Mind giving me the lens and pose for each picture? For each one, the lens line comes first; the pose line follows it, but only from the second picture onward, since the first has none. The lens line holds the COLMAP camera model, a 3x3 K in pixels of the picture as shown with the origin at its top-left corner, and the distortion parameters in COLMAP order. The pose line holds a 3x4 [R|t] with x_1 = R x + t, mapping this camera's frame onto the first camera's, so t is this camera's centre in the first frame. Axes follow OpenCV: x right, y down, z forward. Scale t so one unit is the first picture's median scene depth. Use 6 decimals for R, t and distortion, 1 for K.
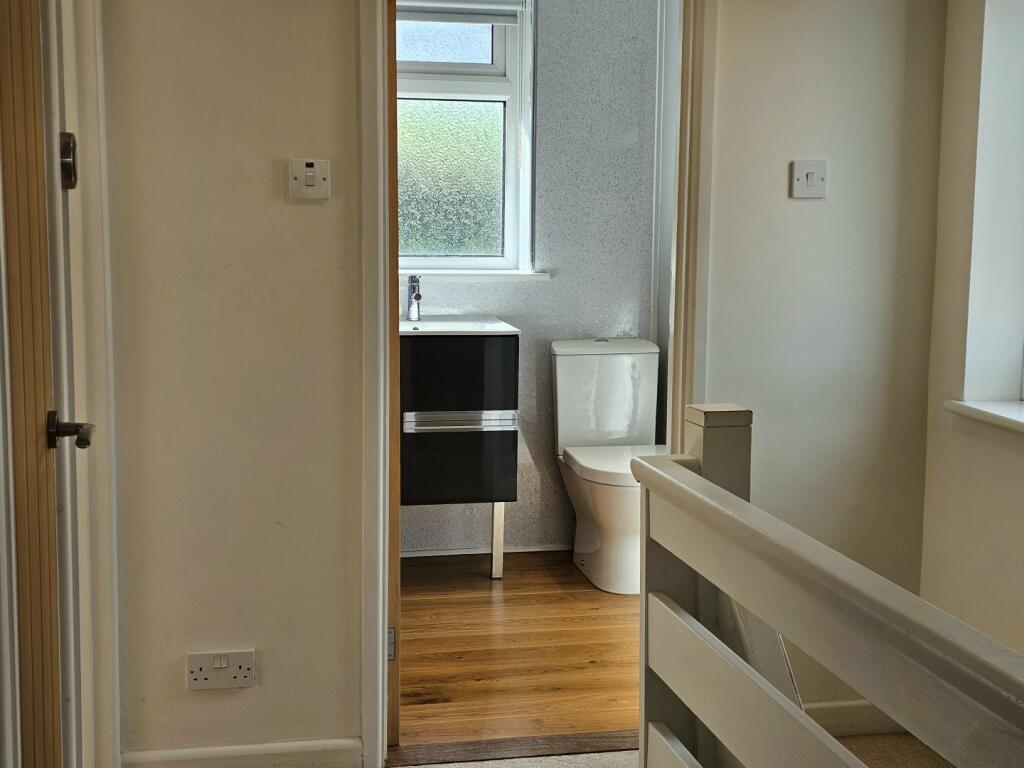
lens RADIAL K [[1453.1, 0, 511.9], [0, 1453.1, 398.1], [0, 0, 1]] dist [0.017560, 0.015035]
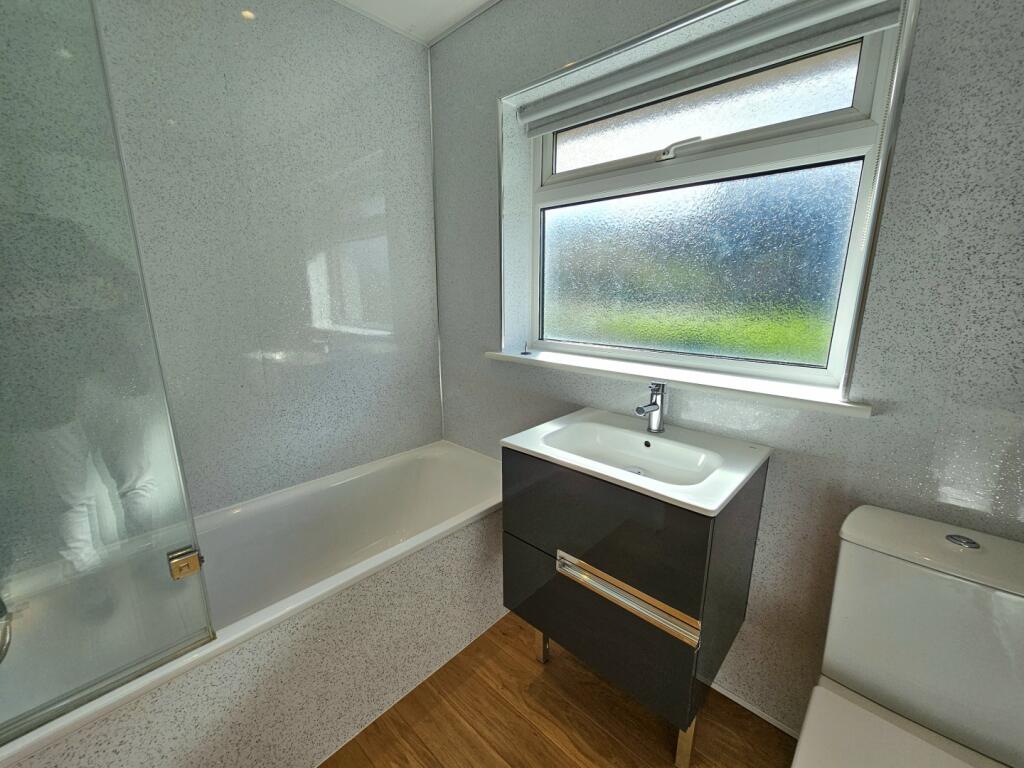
lens RADIAL K [[419.8, 0, 512.0], [0, 419.8, 384.0], [0, 0, 1]] dist [-0.001127, -0.000180]
pose [[0.565805, 0.168503, -0.807138, 0.086856], [-0.107263, 0.985619, 0.130572, -0.106329], [0.817533, 0.012698, 0.575742, 0.776035]]
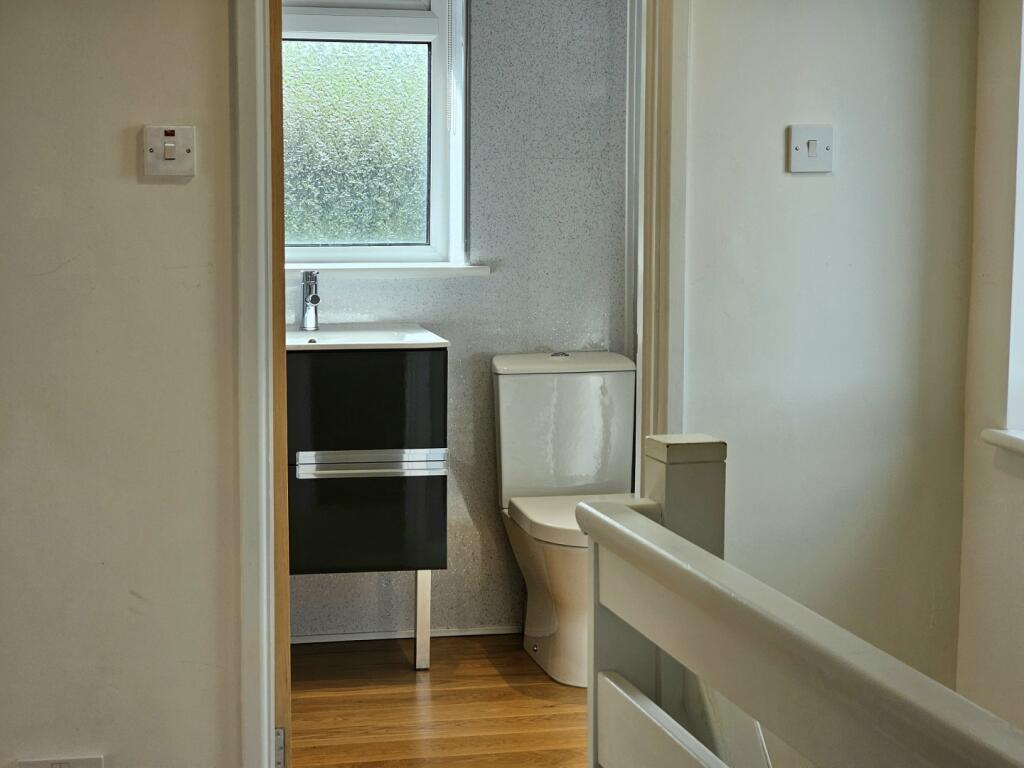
lens RADIAL K [[2041.4, 0, 513.2], [0, 2041.4, 415.0], [0, 0, 1]] dist [-0.853685, 12.295161]
pose [[0.999645, -0.006699, 0.025778, 0.010721], [0.006964, 0.999924, -0.010210, 0.002208], [-0.025708, 0.010385, 0.999616, -0.055252]]
